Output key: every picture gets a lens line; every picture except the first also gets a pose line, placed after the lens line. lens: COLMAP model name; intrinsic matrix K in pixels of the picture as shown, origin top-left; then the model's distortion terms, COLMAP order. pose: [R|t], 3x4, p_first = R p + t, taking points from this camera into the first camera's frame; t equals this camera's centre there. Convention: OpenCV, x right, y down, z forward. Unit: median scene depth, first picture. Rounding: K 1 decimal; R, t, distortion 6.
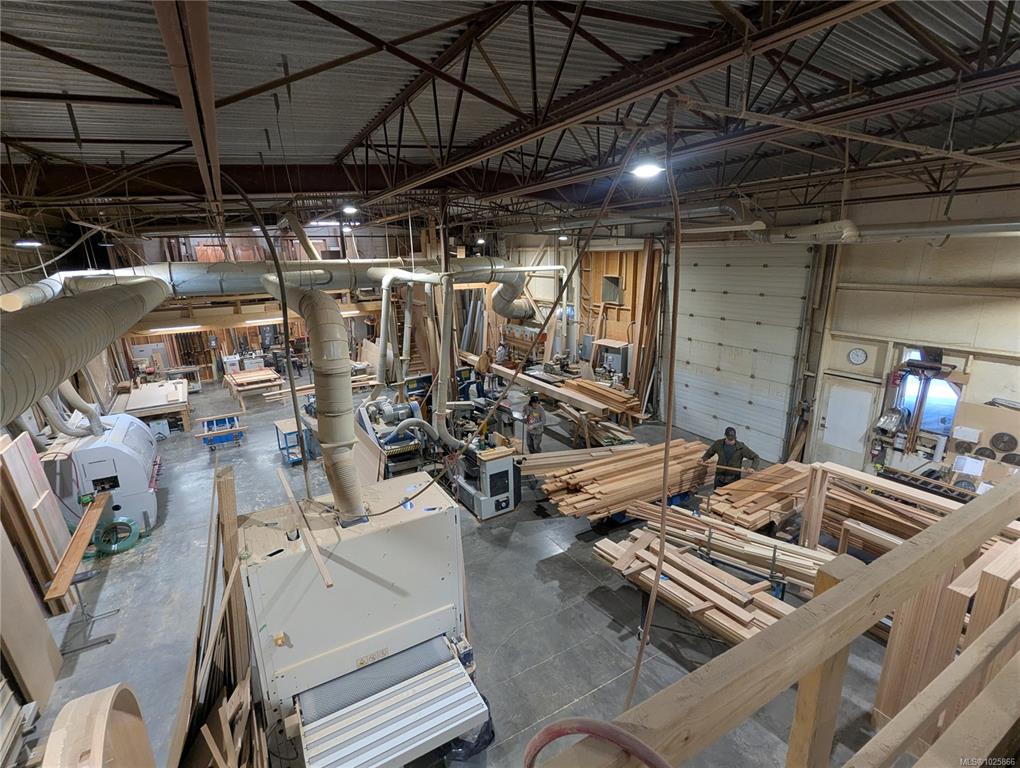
lens RADIAL K [[483.4, 0, 507.3], [0, 483.4, 391.1], [0, 0, 1]] dist [0.000179, 0.000382]
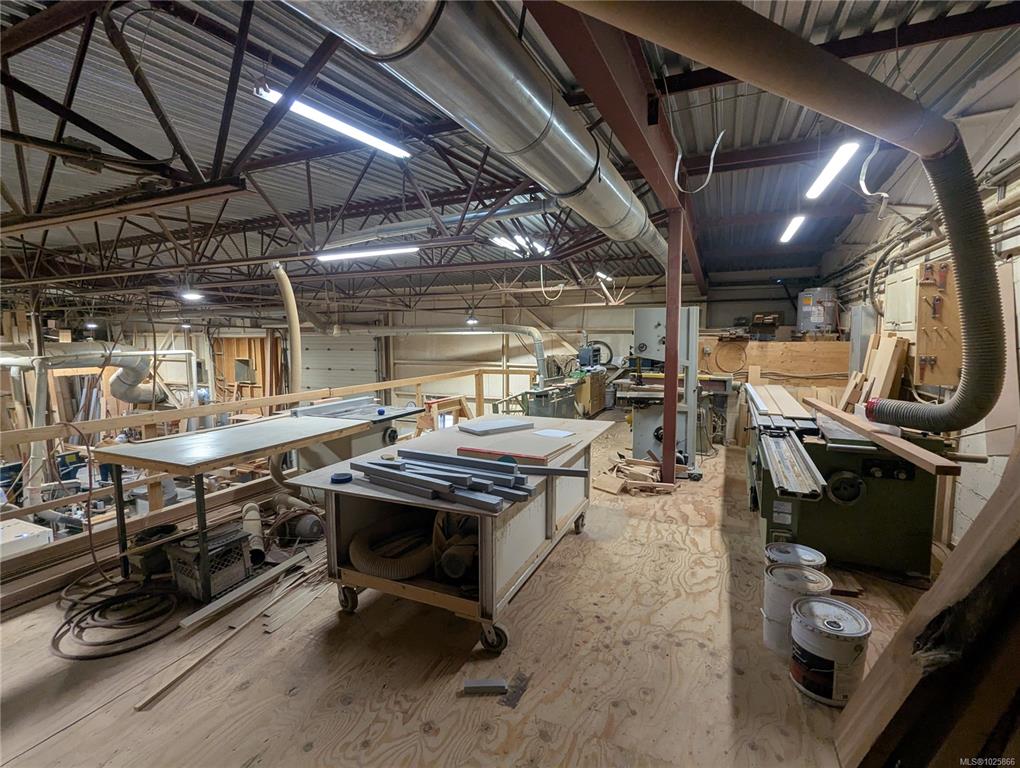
lens RADIAL K [[483.4, 0, 509.8], [0, 483.4, 381.3], [0, 0, 1]] dist [0.000179, 0.000382]
pose [[0.802067, -0.039859, 0.595903, 0.038154], [0.152285, 0.978439, -0.139525, 0.065586], [-0.577493, 0.202655, 0.790843, -0.243303]]
